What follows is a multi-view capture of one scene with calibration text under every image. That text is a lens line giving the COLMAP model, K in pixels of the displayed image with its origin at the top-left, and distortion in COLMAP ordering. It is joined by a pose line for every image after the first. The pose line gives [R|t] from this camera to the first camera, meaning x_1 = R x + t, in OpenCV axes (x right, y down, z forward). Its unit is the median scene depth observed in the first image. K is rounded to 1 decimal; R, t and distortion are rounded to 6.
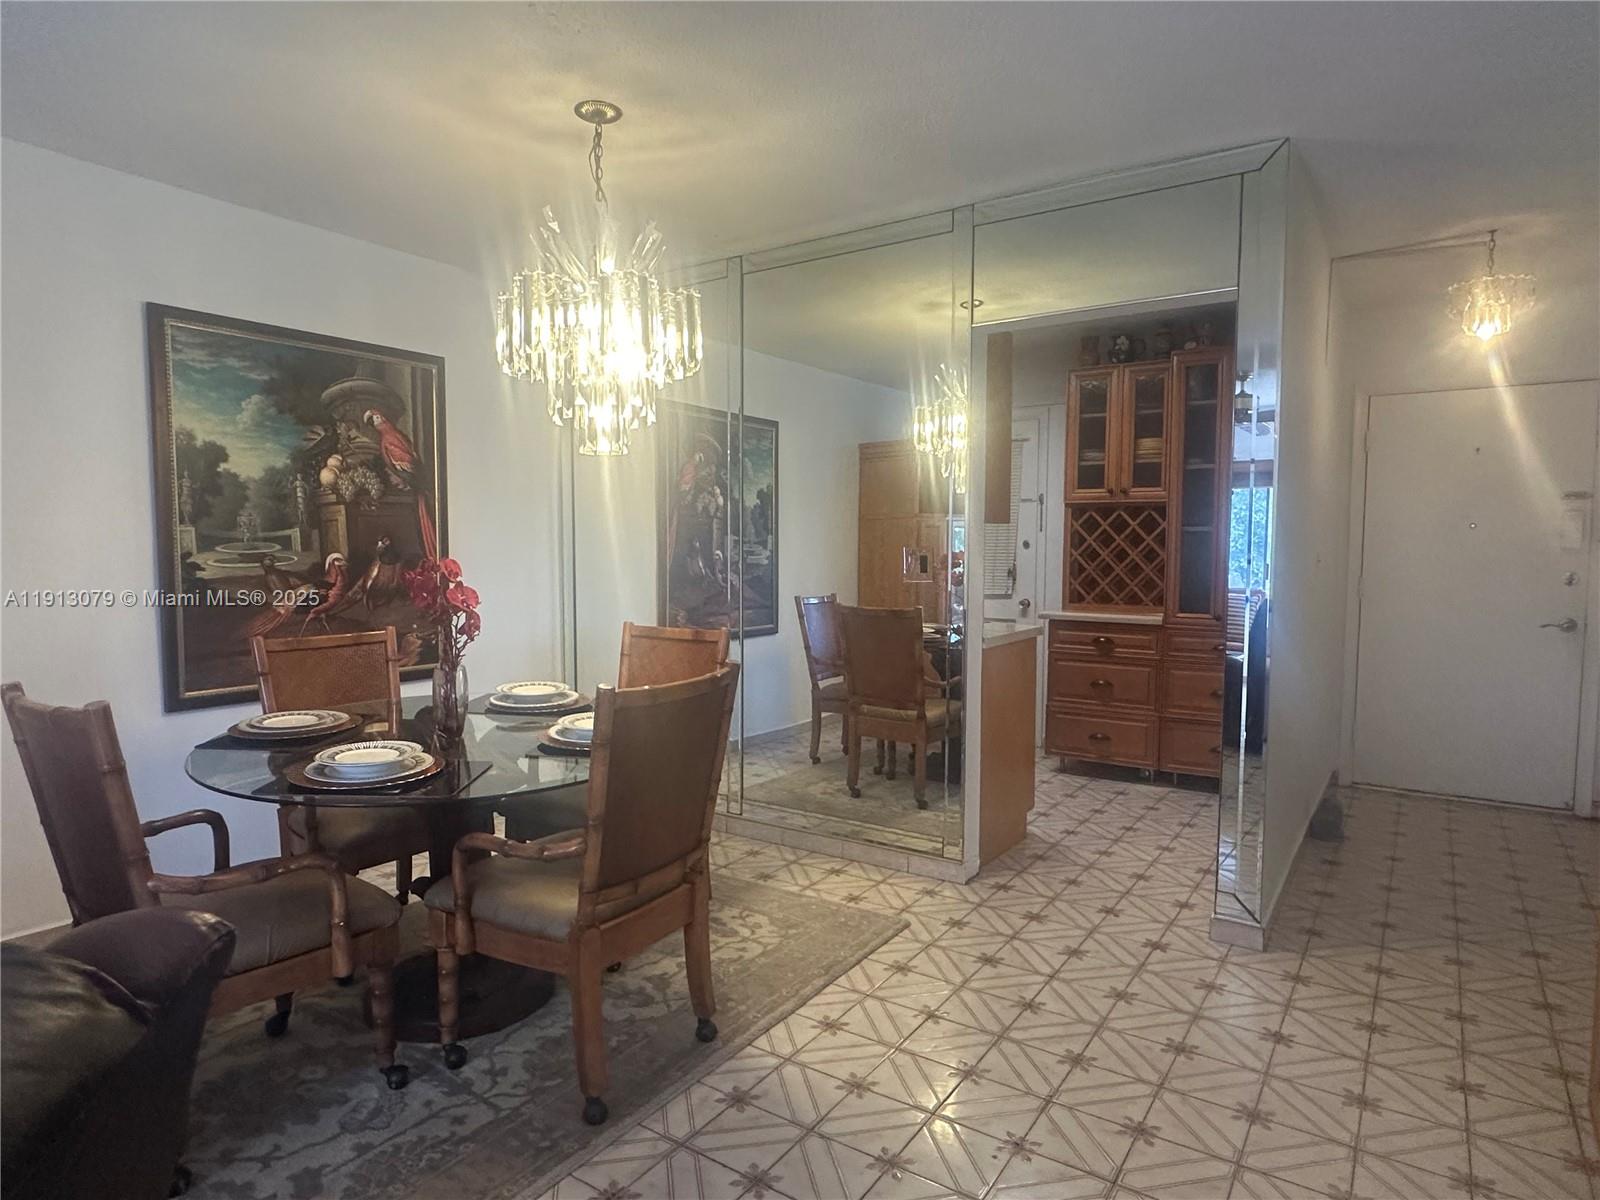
lens RADIAL K [[939.2, 0, 798.6], [0, 939.2, 609.4], [0, 0, 1]] dist [-0.003959, 0.000206]
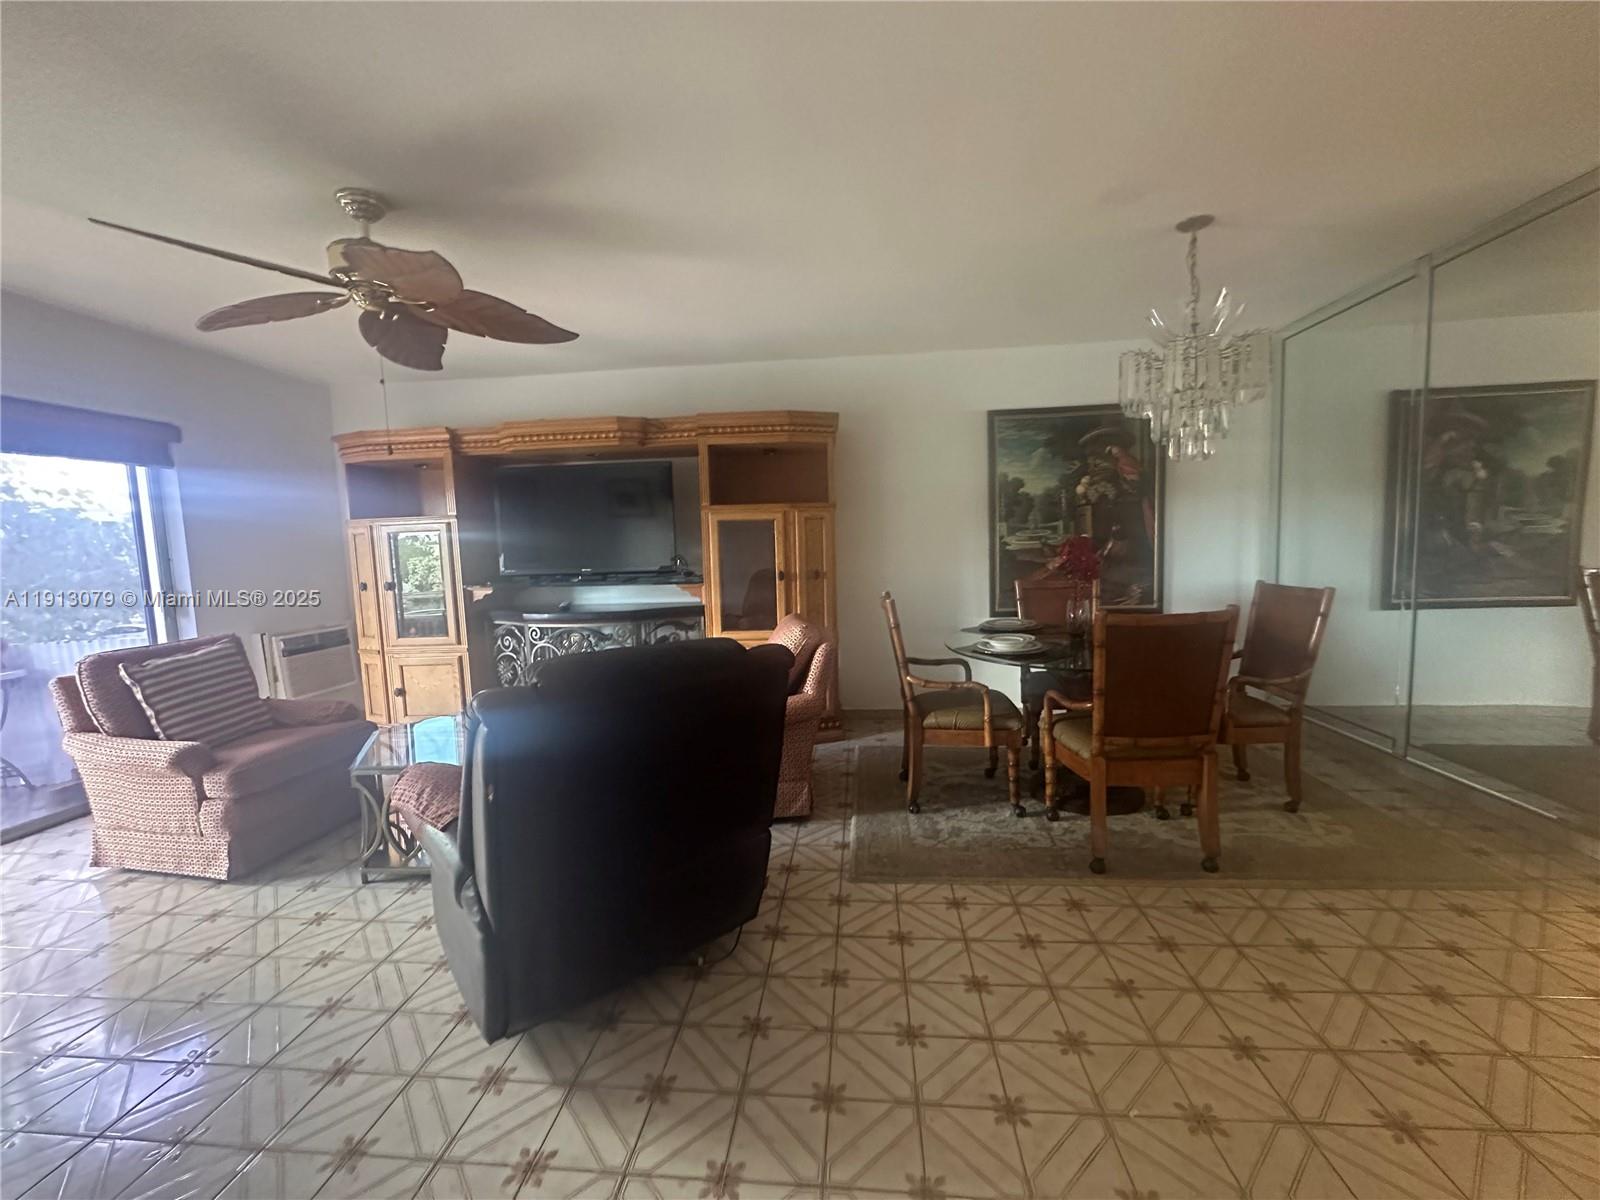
lens RADIAL K [[642.2, 0, 800.0], [0, 642.2, 600.0], [0, 0, 1]] dist [-0.002543, 0.000021]
pose [[0.481749, 0.062357, -0.874088, 0.285599], [-0.026950, 0.998047, 0.056347, 0.006726], [0.875895, -0.003589, 0.482489, -0.007942]]
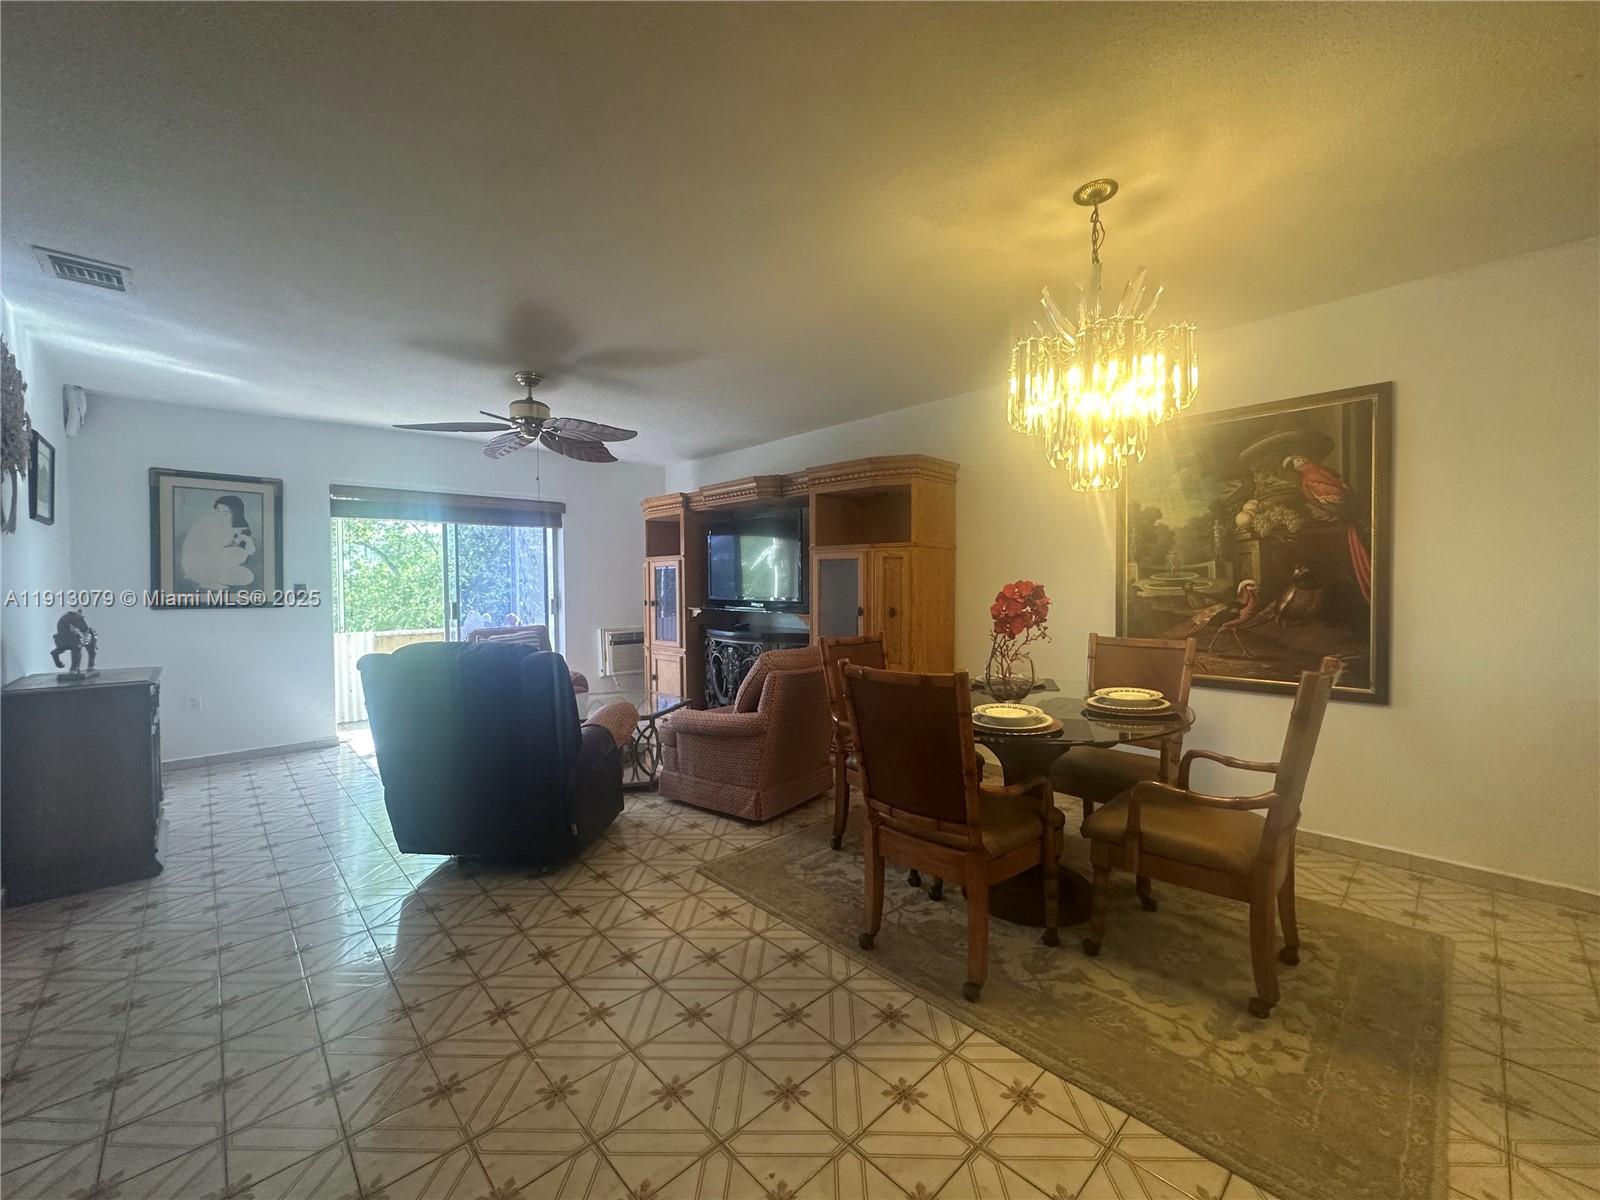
lens RADIAL K [[642.2, 0, 800.0], [0, 642.2, 600.0], [0, 0, 1]] dist [-0.002543, 0.000021]
pose [[-0.218393, 0.026751, -0.975494, 0.470729], [-0.060472, 0.997332, 0.040888, -0.033154], [0.973985, 0.067920, -0.216192, 0.624227]]
